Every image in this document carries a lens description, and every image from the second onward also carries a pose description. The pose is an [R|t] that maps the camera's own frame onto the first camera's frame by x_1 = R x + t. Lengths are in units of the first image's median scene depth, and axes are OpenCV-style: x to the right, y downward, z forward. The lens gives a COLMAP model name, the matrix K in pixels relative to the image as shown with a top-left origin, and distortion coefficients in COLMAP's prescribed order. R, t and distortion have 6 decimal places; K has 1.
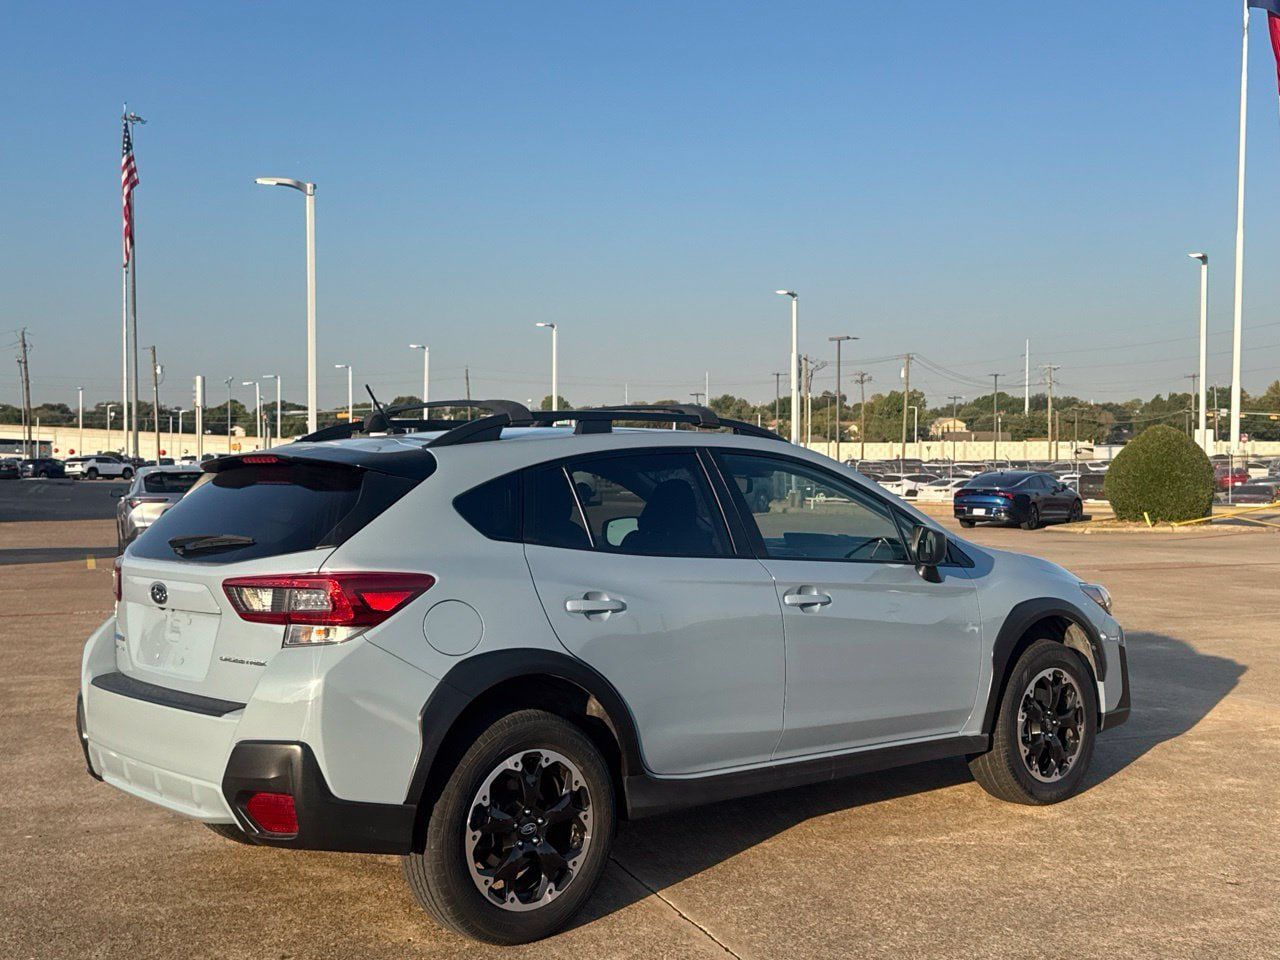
lens RADIAL K [[1445.3, 0, 640.0], [0, 1445.3, 476.4], [0, 0, 1]] dist [0.105164, 0.000000]
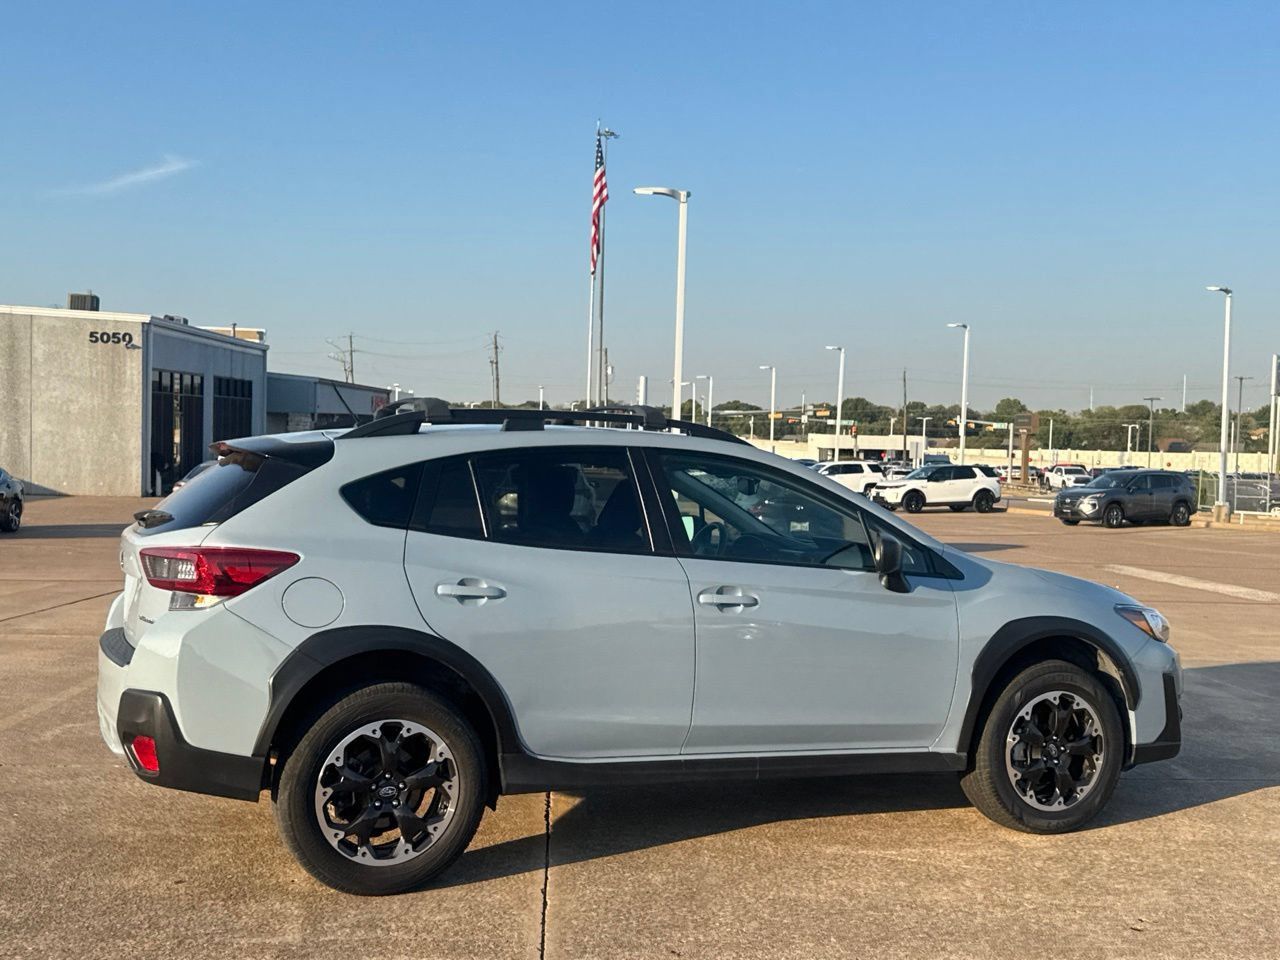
lens RADIAL K [[1445.3, 0, 636.0], [0, 1445.3, 485.7], [0, 0, 1]] dist [0.105164, 0.000000]
pose [[0.952725, 0.034484, -0.301872, 0.356521], [-0.032890, 0.999405, 0.010362, -0.003532], [0.302050, 0.000057, 0.953292, 0.014611]]
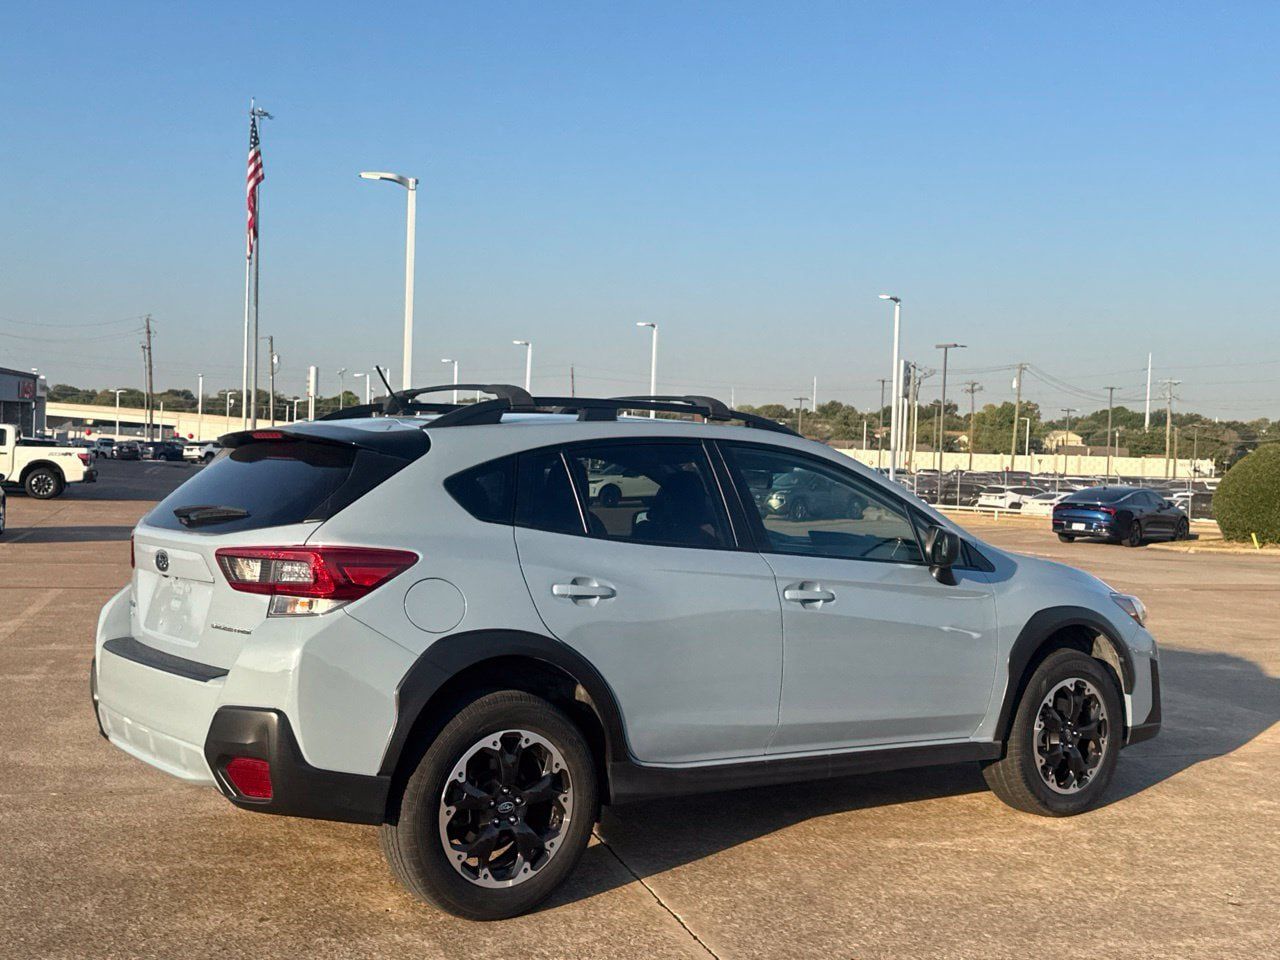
lens RADIAL K [[1445.3, 0, 632.4], [0, 1445.3, 488.9], [0, 0, 1]] dist [0.105164, 0.000000]
pose [[0.996453, 0.035620, -0.076235, 0.067709], [-0.035054, 0.999347, 0.008755, 0.007576], [0.076498, -0.006051, 0.997051, 0.001328]]
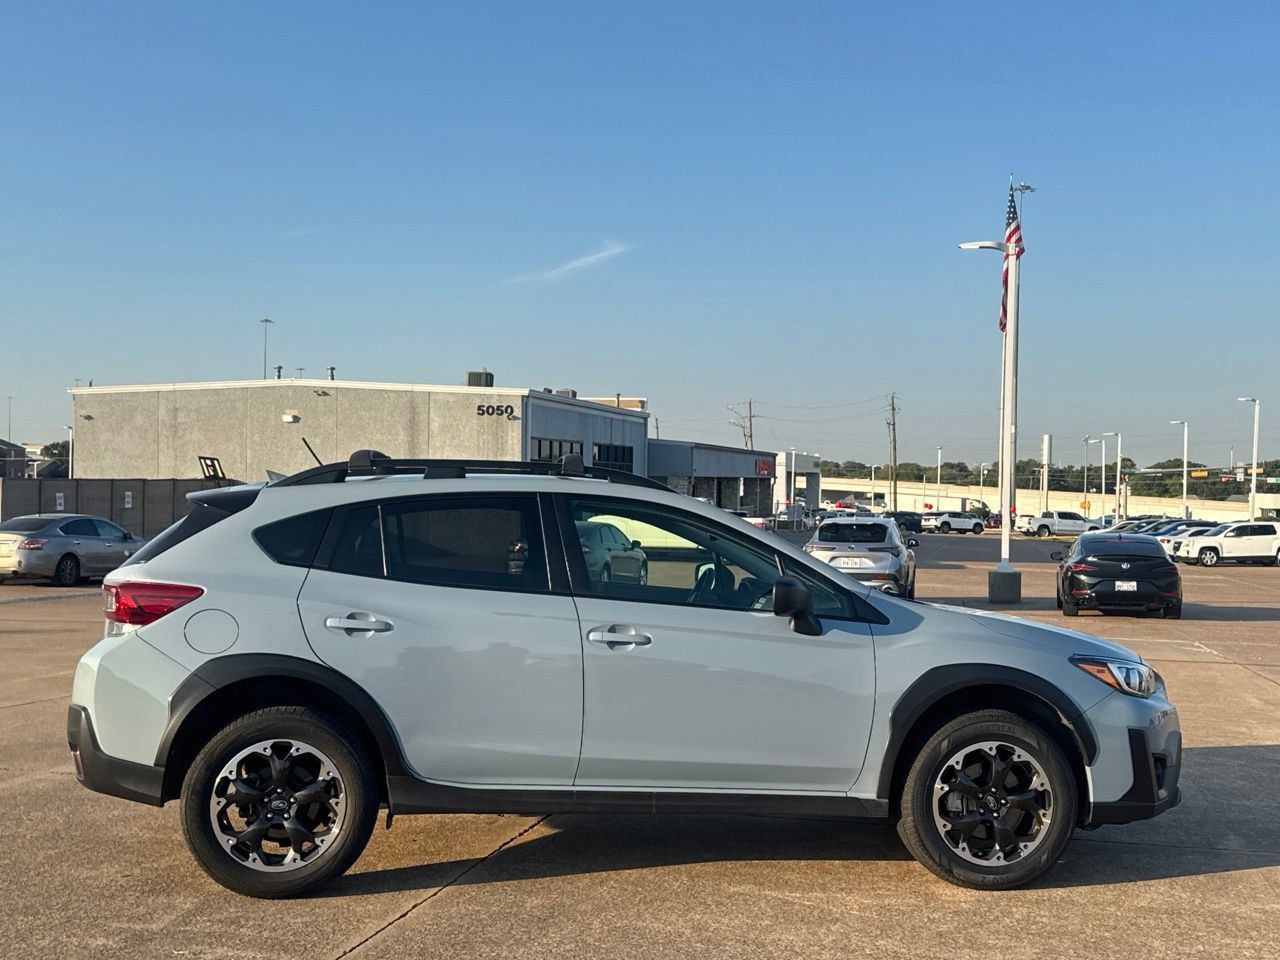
lens RADIAL K [[1445.3, 0, 650.7], [0, 1445.3, 489.4], [0, 0, 1]] dist [0.105164, 0.000000]
pose [[0.835774, 0.012762, -0.548926, 0.710506], [-0.029806, 0.999310, -0.022149, -0.000634], [0.548264, 0.034873, 0.835578, 0.126646]]
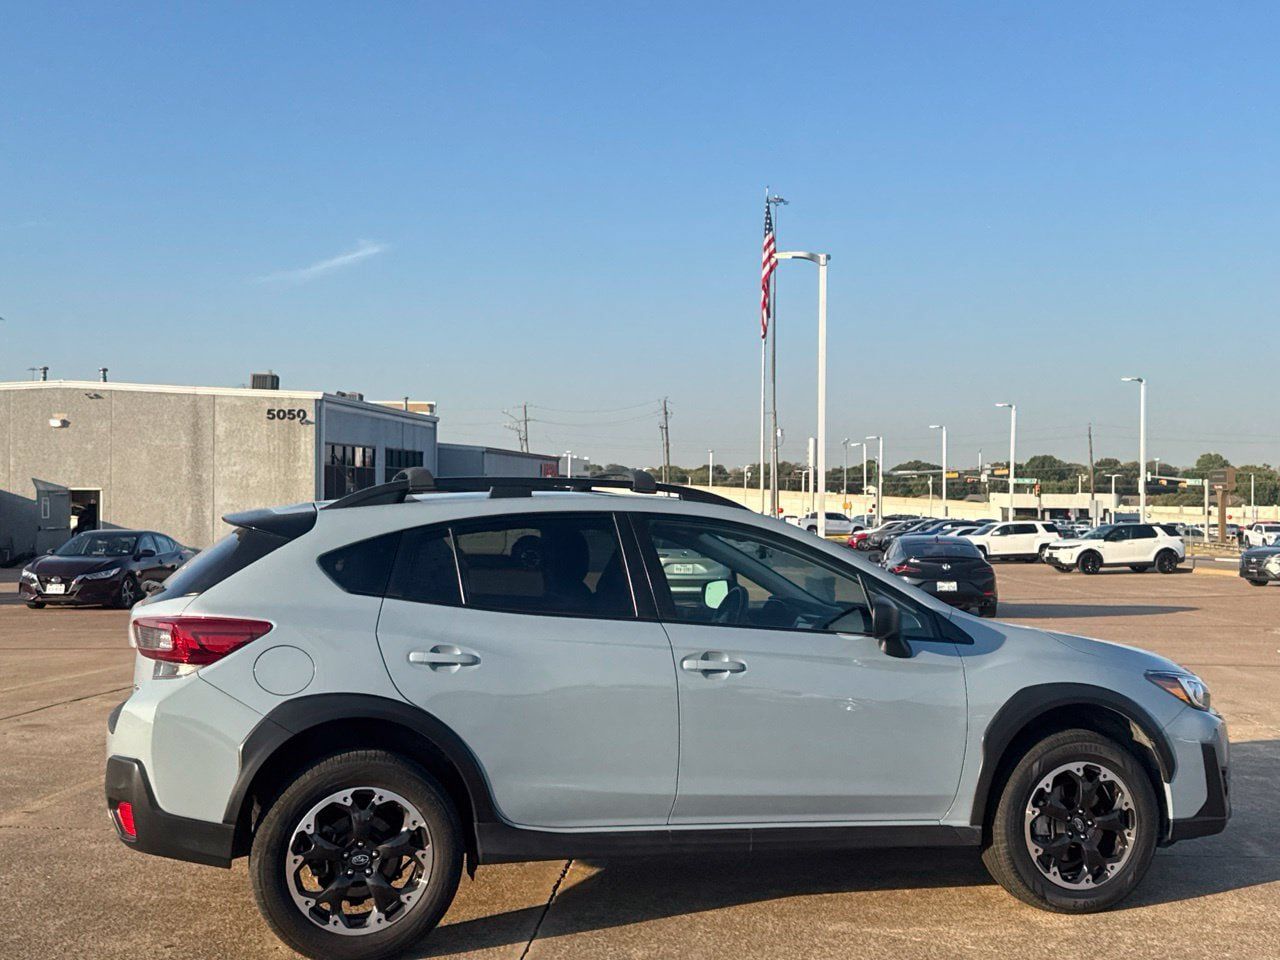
lens RADIAL K [[1445.3, 0, 637.7], [0, 1445.3, 475.1], [0, 0, 1]] dist [0.105164, 0.000000]
pose [[0.909623, 0.000986, -0.415432, 0.481061], [-0.018430, 0.999108, -0.037983, -0.007374], [0.415025, 0.042206, 0.908831, 0.064987]]
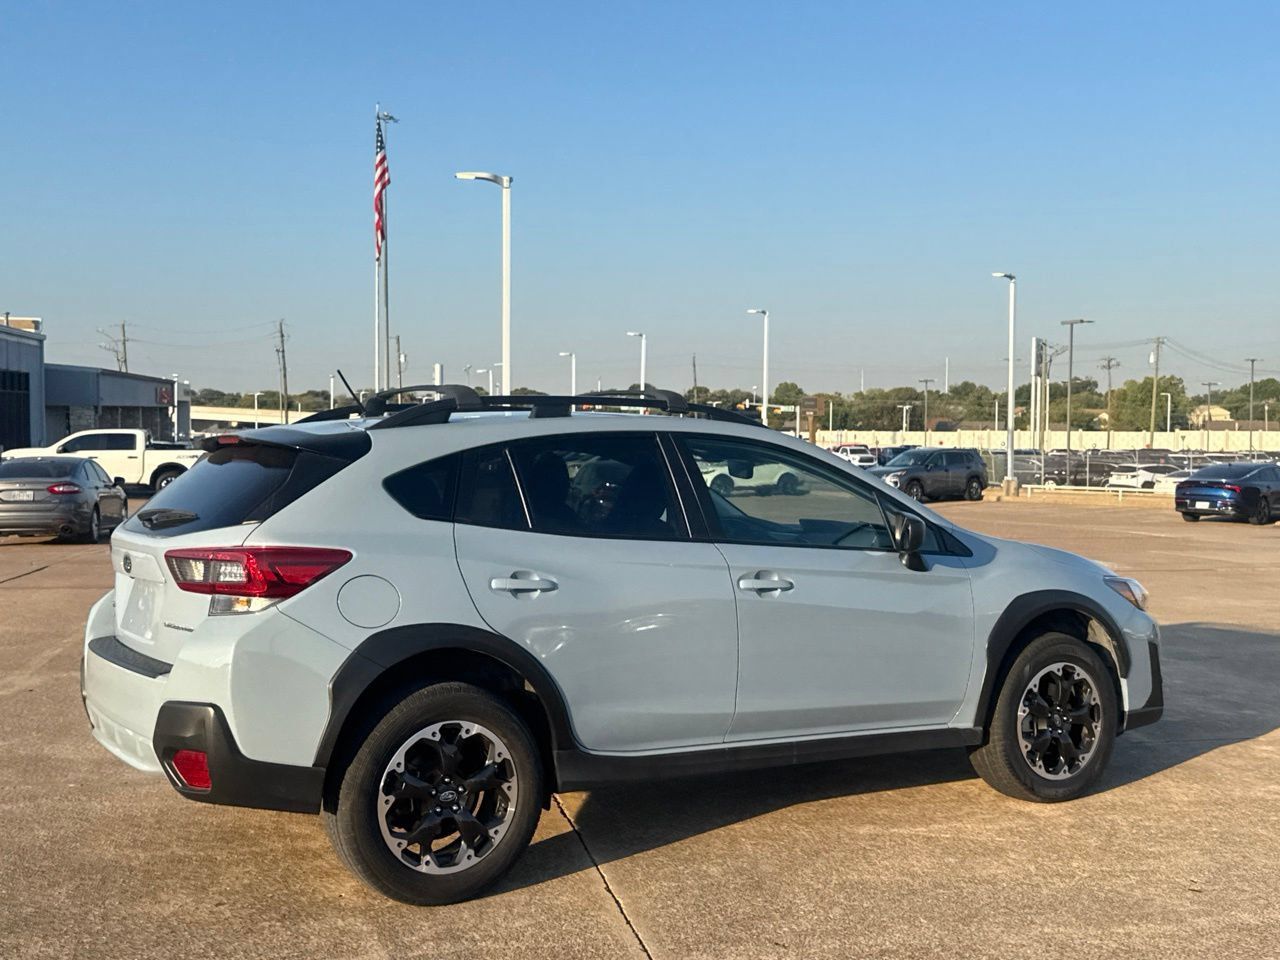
lens RADIAL K [[1445.3, 0, 629.9], [0, 1445.3, 488.4], [0, 0, 1]] dist [0.105164, 0.000000]
pose [[0.986157, 0.013057, -0.165298, 0.186763], [-0.010225, 0.999786, 0.017972, 0.001614], [0.165497, -0.016033, 0.986080, -0.000243]]
